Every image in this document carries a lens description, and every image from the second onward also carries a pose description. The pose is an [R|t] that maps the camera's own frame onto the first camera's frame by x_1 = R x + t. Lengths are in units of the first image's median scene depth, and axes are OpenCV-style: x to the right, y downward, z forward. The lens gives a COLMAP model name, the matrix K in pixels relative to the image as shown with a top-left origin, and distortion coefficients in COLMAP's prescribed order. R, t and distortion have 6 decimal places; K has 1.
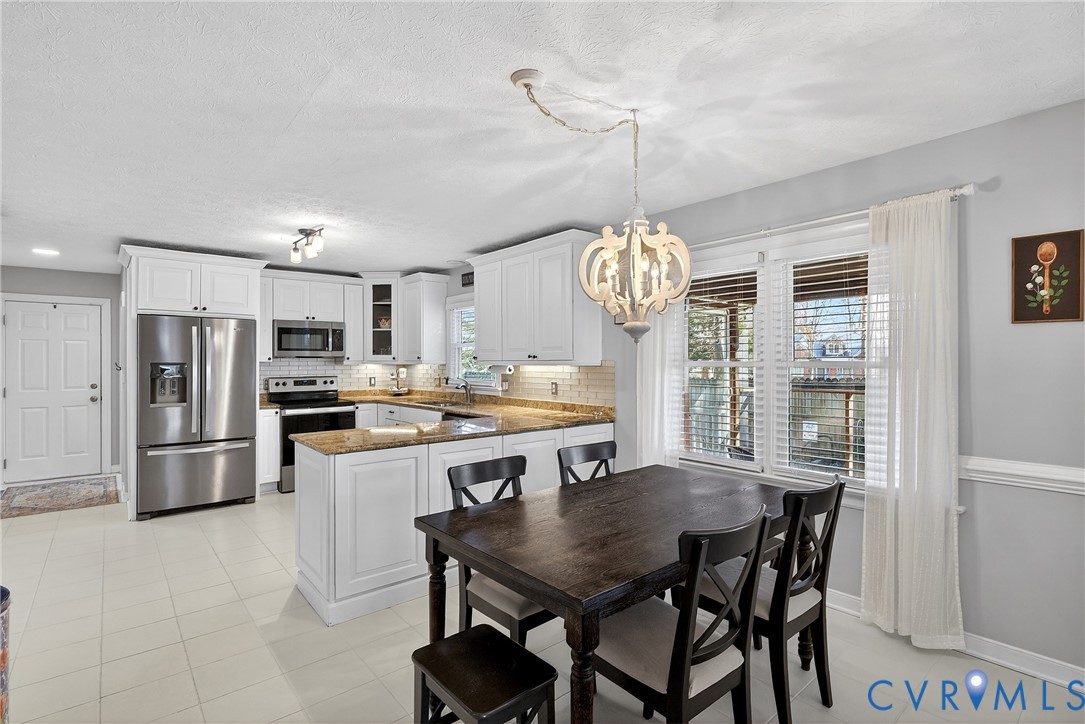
lens RADIAL K [[529.6, 0, 542.5], [0, 529.6, 362.0], [0, 0, 1]] dist [-0.000744, 0.000082]
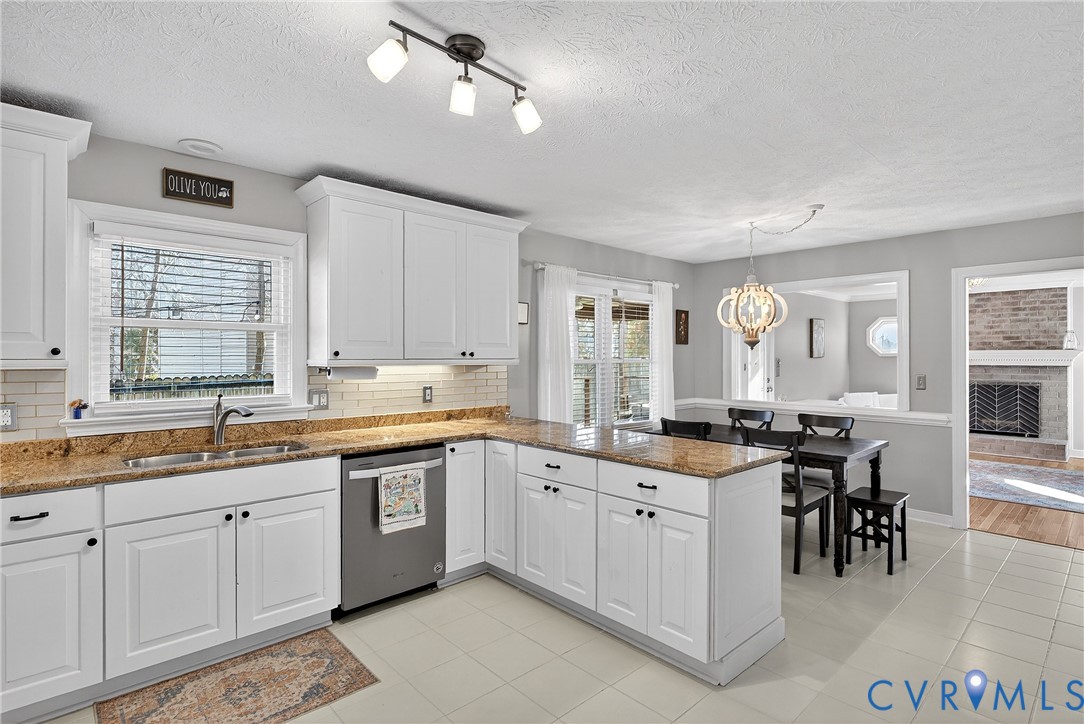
lens RADIAL K [[544.1, 0, 545.3], [0, 544.1, 358.6], [0, 0, 1]] dist [-0.002163, -0.000060]
pose [[-0.062212, 0.000430, 0.998063, -0.639556], [0.001508, 0.999999, -0.000337, -0.002222], [-0.998062, 0.001484, -0.062212, 0.707046]]
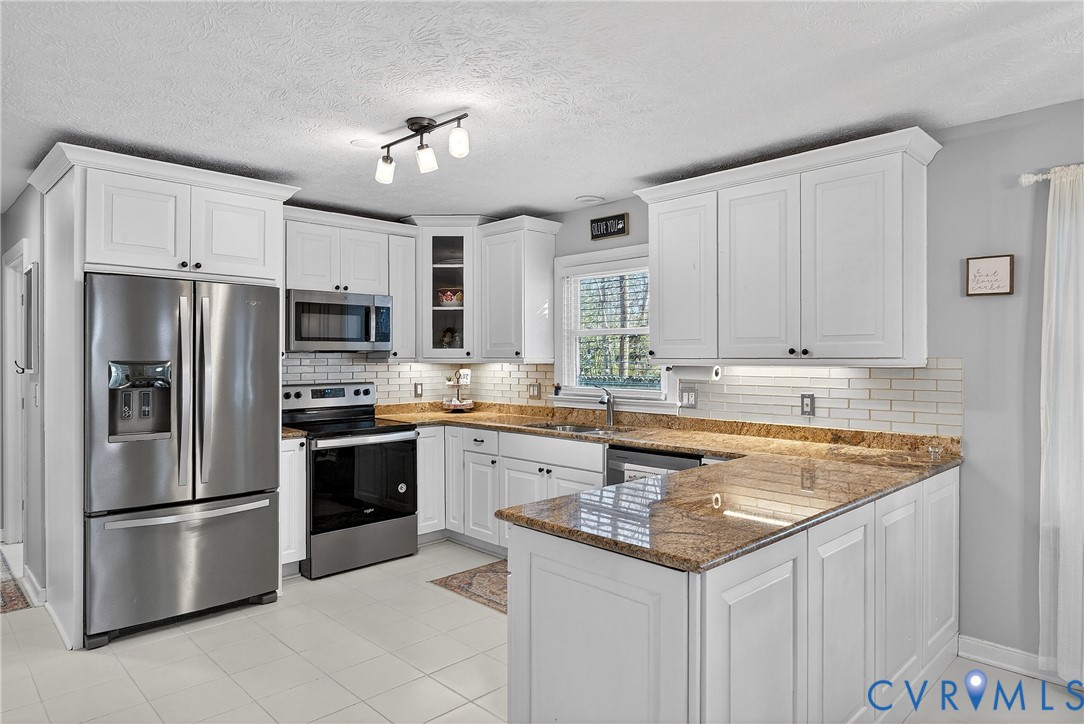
lens RADIAL K [[670.4, 0, 543.6], [0, 670.4, 360.9], [0, 0, 1]] dist [-0.001212, 0.000078]
pose [[0.997028, 0.001337, 0.077033, -0.270290], [-0.001620, 0.999992, 0.003611, -0.001728], [-0.077027, -0.003725, 0.997022, 0.213577]]
